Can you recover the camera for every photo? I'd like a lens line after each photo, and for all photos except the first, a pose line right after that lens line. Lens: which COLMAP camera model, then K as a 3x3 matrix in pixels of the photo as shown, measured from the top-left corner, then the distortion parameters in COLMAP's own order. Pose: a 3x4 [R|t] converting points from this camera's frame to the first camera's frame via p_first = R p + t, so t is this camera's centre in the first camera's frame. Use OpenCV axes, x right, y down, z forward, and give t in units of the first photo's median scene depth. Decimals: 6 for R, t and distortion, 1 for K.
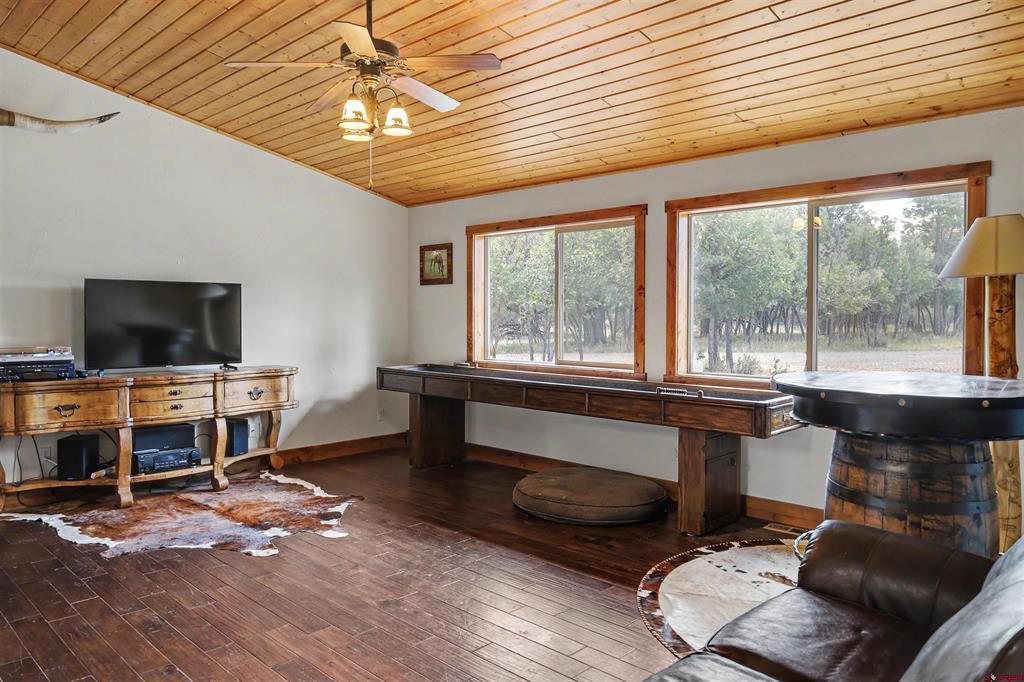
lens RADIAL K [[727.3, 0, 511.1], [0, 727.3, 329.9], [0, 0, 1]] dist [-0.001045, -0.000019]
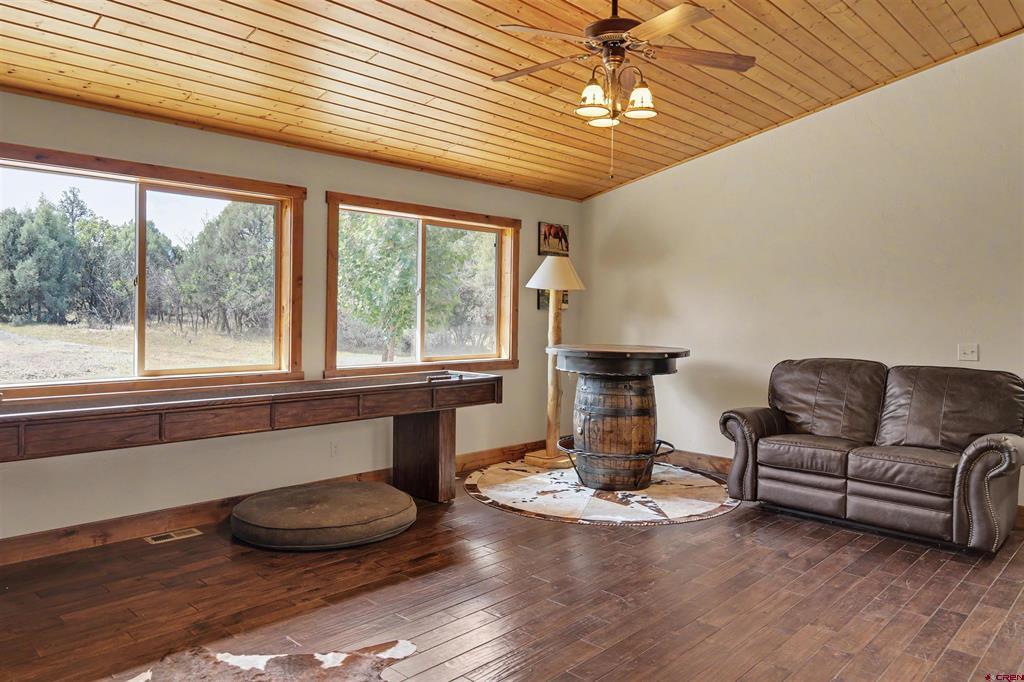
lens RADIAL K [[712.5, 0, 516.2], [0, 712.5, 318.5], [0, 0, 1]] dist [-0.009978, 0.001864]
pose [[-0.022891, -0.007892, 0.999707, -0.732845], [0.010808, 0.999908, 0.008141, -0.012159], [-0.999680, 0.010991, -0.022804, 0.764220]]
